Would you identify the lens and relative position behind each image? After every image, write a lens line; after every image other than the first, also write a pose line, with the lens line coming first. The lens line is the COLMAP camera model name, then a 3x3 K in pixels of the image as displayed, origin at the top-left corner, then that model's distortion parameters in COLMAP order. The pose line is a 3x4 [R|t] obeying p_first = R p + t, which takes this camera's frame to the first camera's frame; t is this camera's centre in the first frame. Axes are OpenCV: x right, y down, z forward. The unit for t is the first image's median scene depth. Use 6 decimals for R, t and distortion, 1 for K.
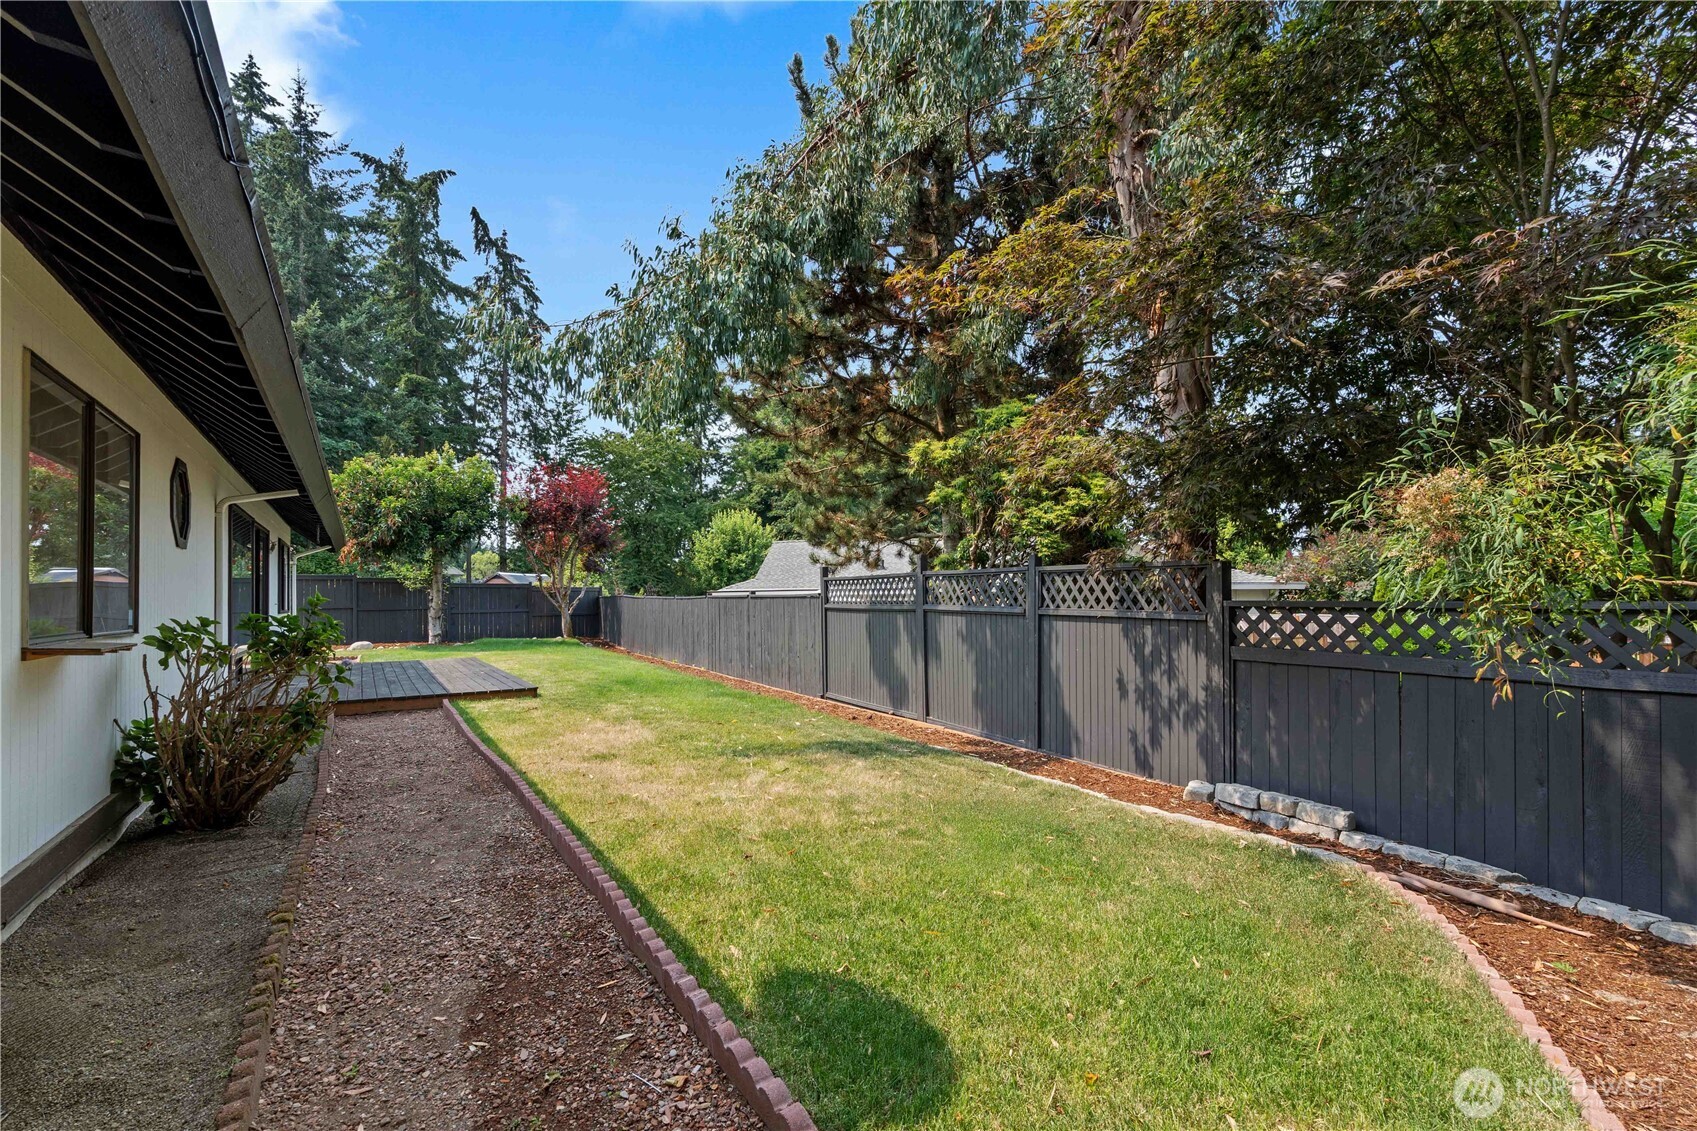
lens RADIAL K [[779.1, 0, 846.5], [0, 779.1, 572.5], [0, 0, 1]] dist [-0.003761, 0.000149]
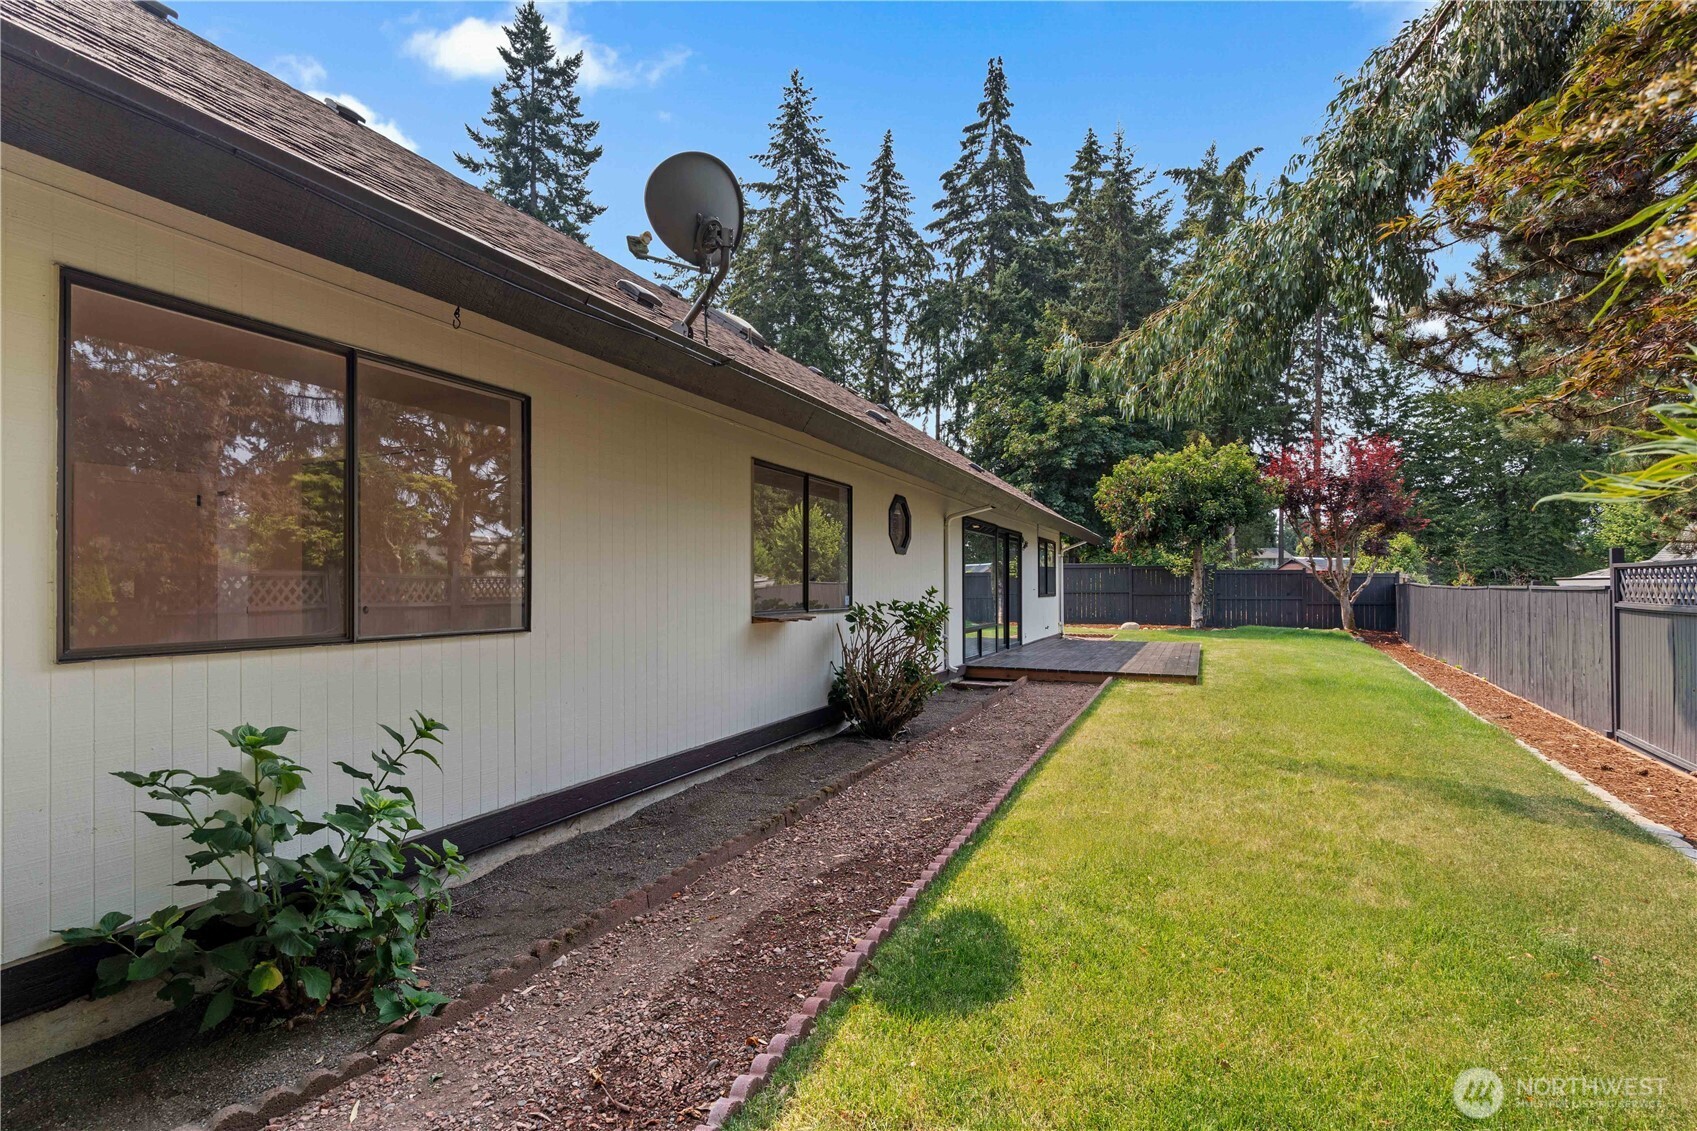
lens RADIAL K [[794.7, 0, 841.8], [0, 794.7, 559.5], [0, 0, 1]] dist [0.000583, -0.000303]
pose [[0.536200, -0.016406, -0.843931, 0.105892], [0.021039, 0.999760, -0.006068, -0.003932], [0.843828, -0.014502, 0.536417, 0.021343]]
